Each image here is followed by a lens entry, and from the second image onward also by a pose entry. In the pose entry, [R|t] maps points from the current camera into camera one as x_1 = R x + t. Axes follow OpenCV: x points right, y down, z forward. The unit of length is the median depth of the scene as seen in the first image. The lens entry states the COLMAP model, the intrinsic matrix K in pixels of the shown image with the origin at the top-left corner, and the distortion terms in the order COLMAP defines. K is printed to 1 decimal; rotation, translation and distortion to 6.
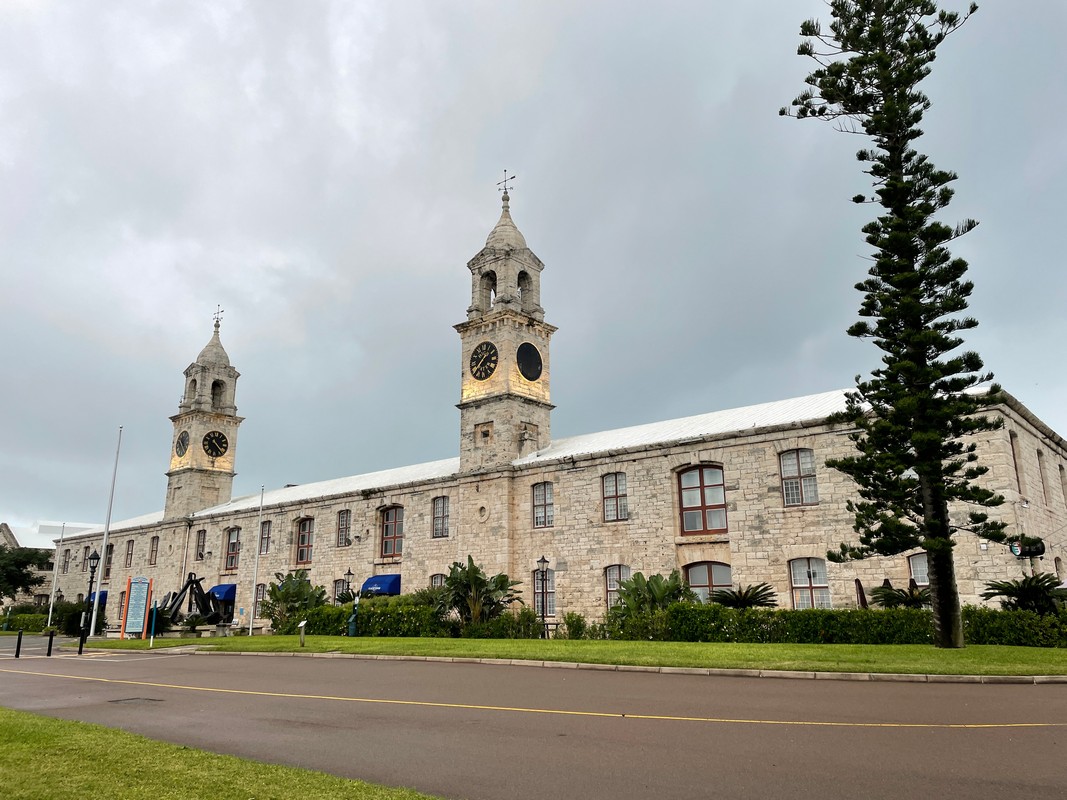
lens RADIAL K [[822.1, 0, 527.9], [0, 822.1, 390.2], [0, 0, 1]] dist [0.043646, -0.017606]
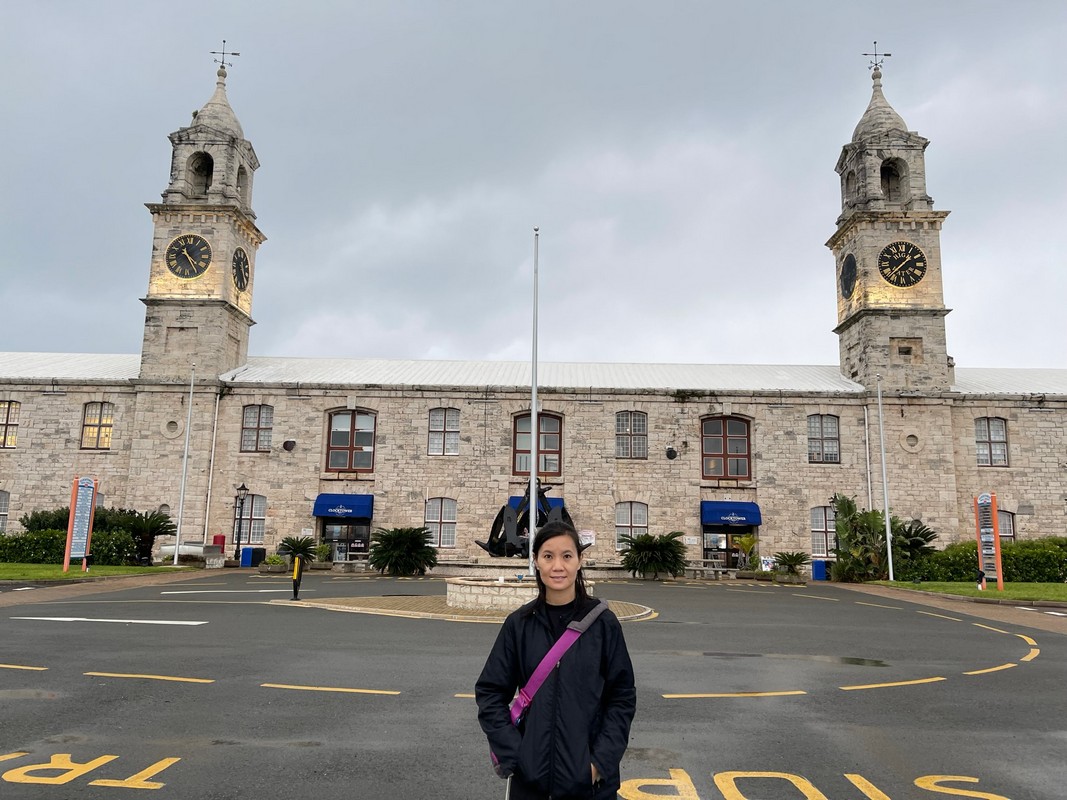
lens RADIAL K [[842.2, 0, 520.7], [0, 842.2, 421.5], [0, 0, 1]] dist [0.044142, -0.024062]
pose [[0.772130, 0.122419, 0.623562, -0.856119], [-0.192316, 0.980269, 0.045688, 0.153714], [-0.605665, -0.155198, 0.780438, 0.515804]]
